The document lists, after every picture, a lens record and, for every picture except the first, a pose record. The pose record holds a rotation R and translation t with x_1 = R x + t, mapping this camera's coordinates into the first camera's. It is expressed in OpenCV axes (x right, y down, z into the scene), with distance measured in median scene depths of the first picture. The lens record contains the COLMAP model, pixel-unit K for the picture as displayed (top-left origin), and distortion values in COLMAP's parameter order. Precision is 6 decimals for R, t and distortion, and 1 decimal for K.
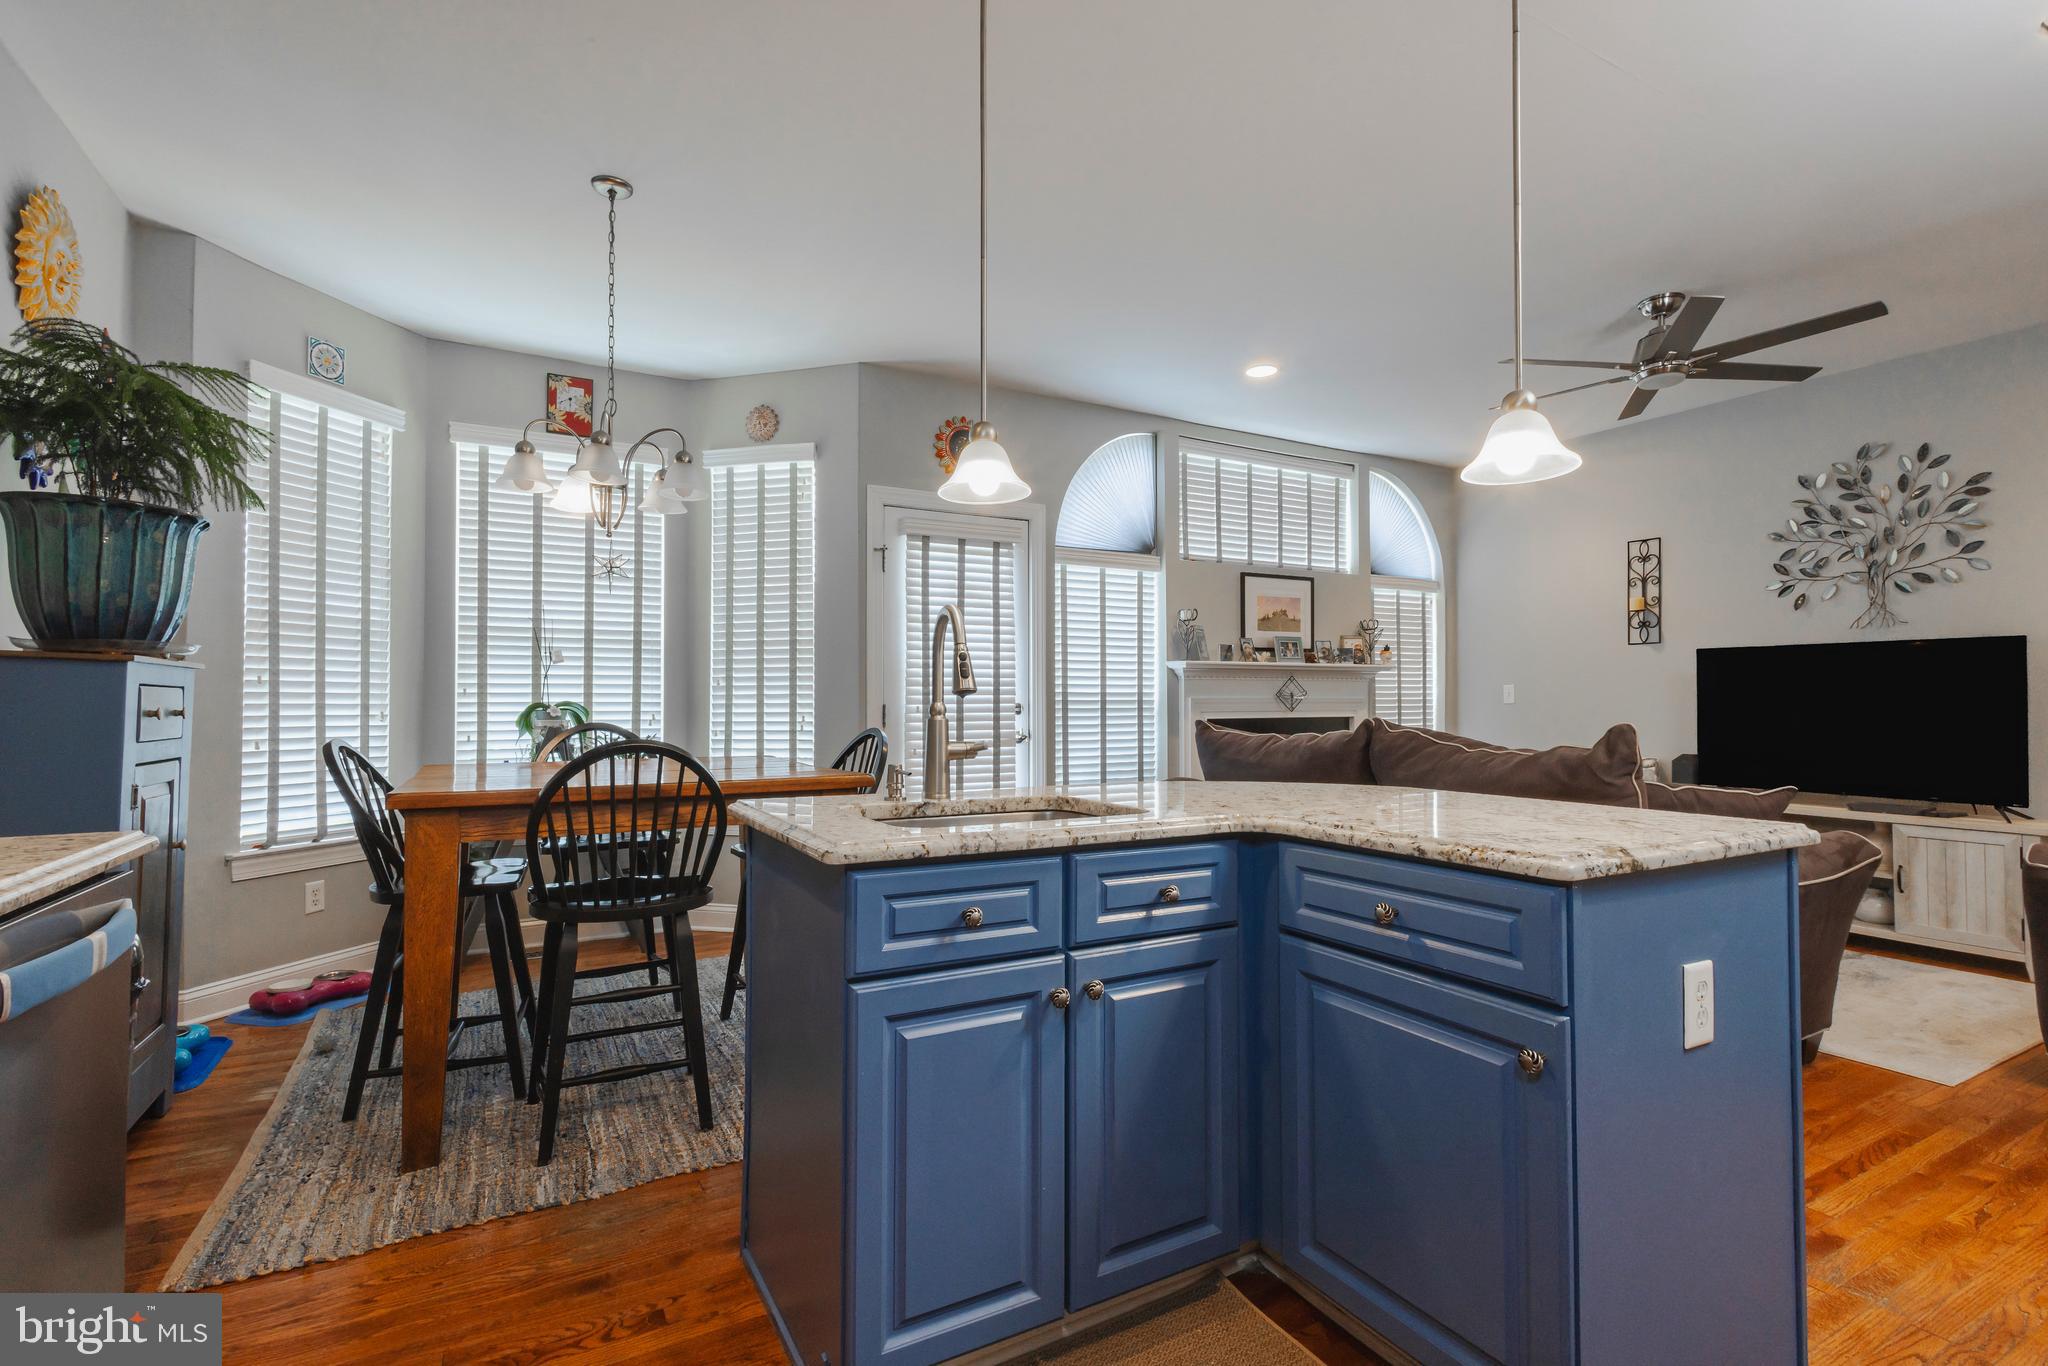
lens RADIAL K [[944.4, 0, 1030.4], [0, 944.4, 691.1], [0, 0, 1]] dist [0.004345, -0.001663]
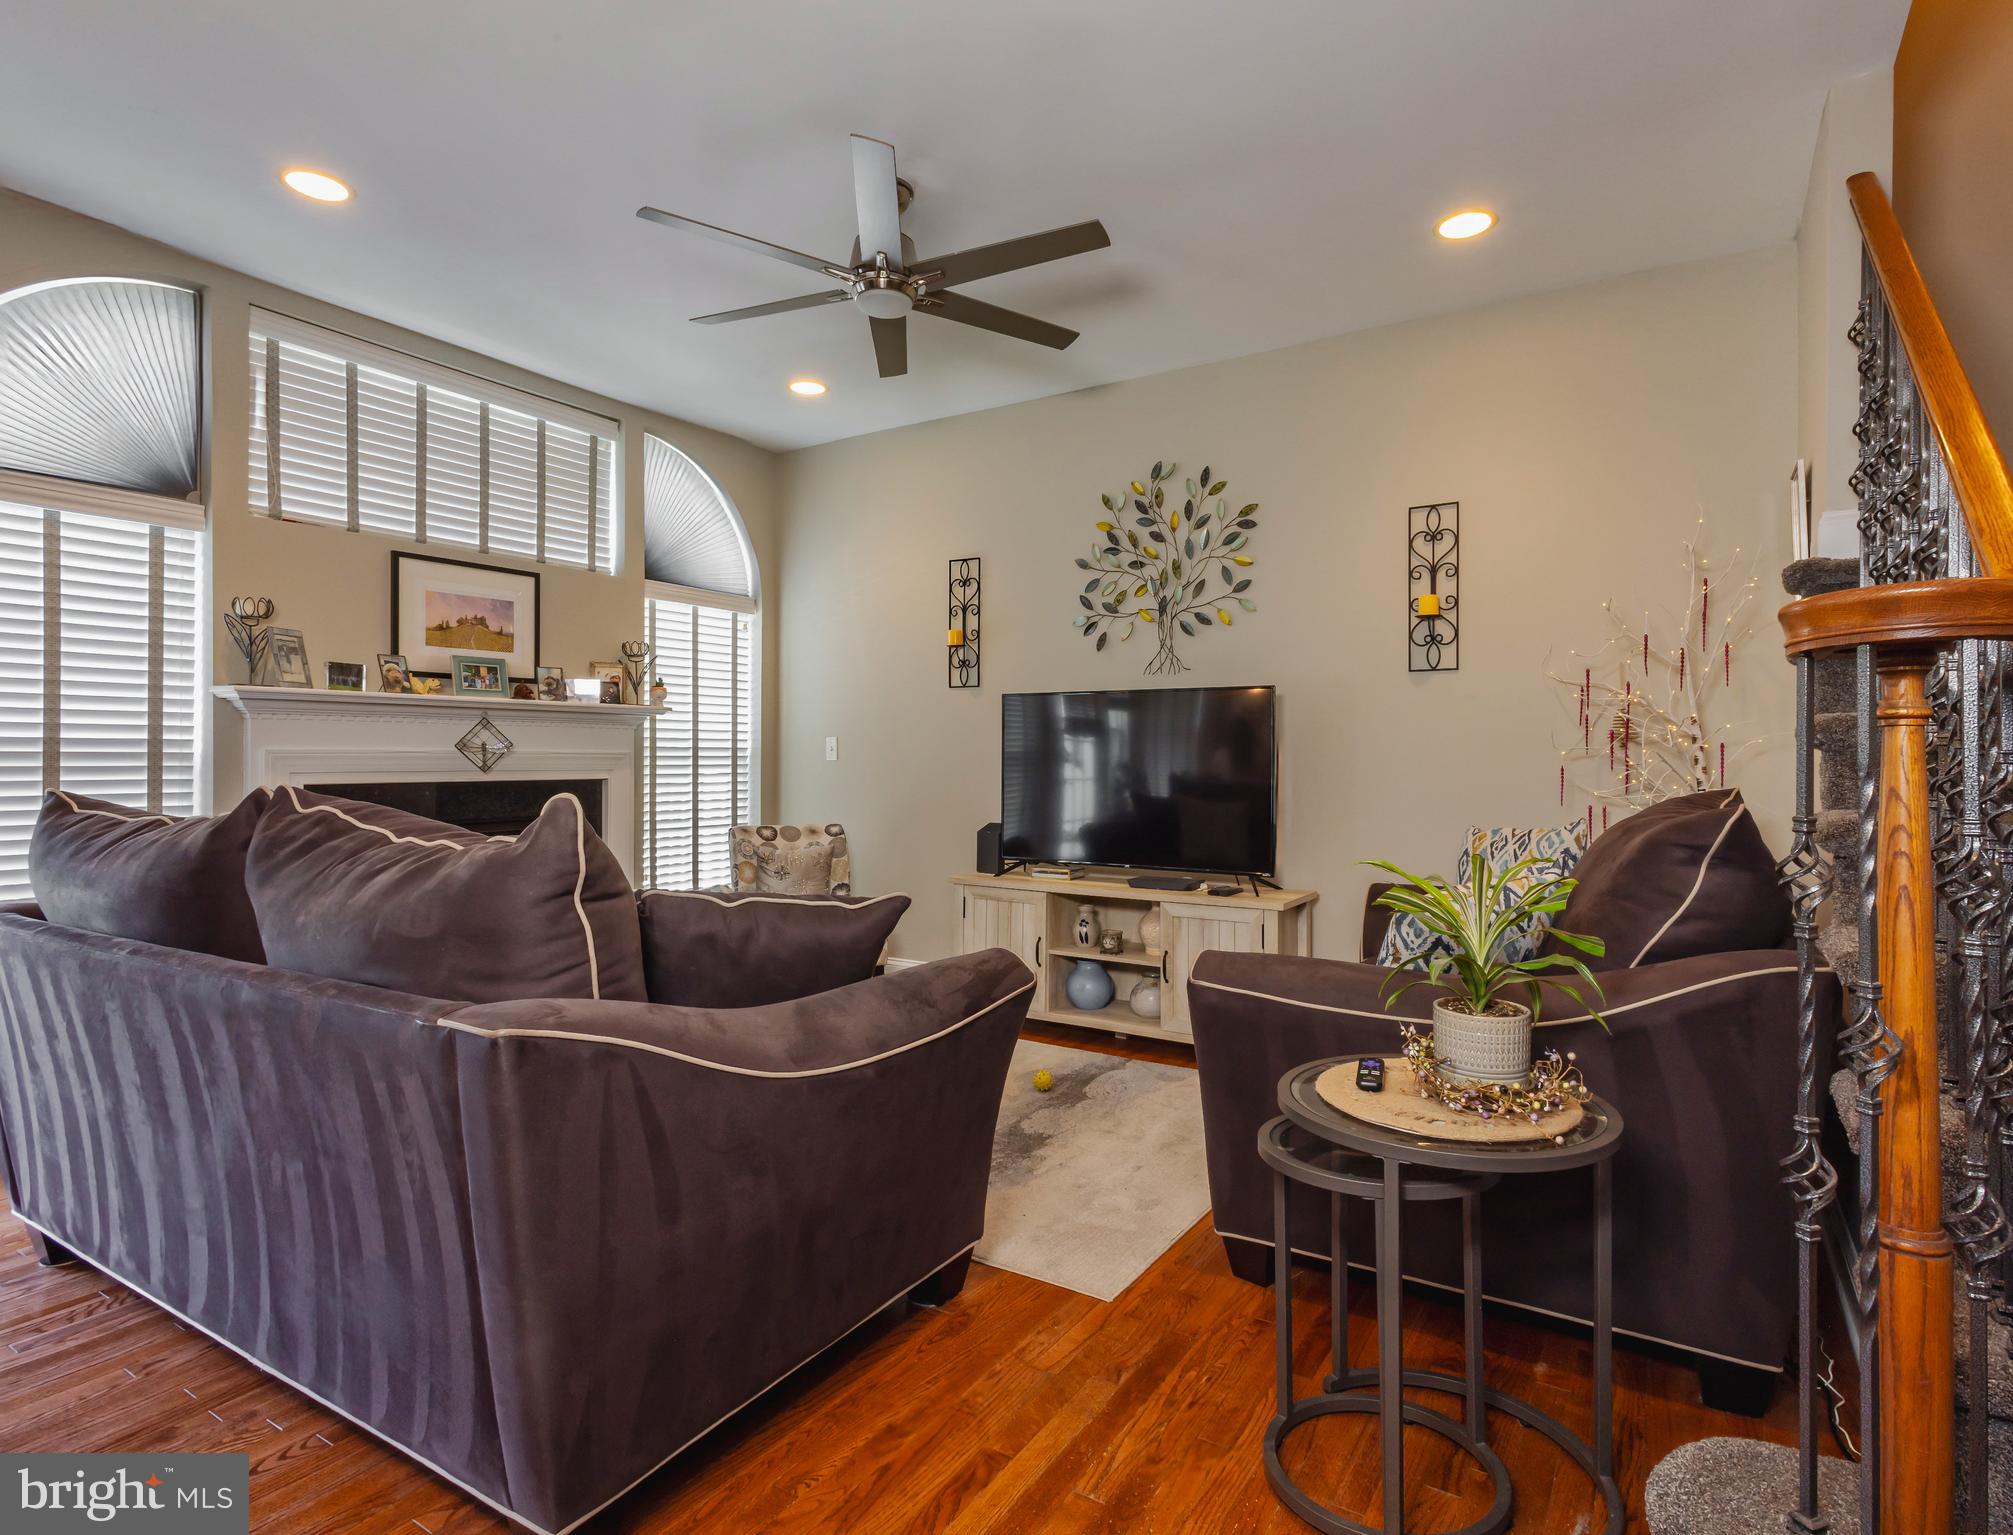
lens RADIAL K [[1018.6, 0, 1090.2], [0, 1018.6, 755.6], [0, 0, 1]] dist [0.023427, 0.001730]
pose [[0.865674, 0.004221, 0.500590, 0.305057], [-0.008817, 0.999938, 0.006816, 0.002082], [-0.500530, -0.010314, 0.865658, 0.184720]]
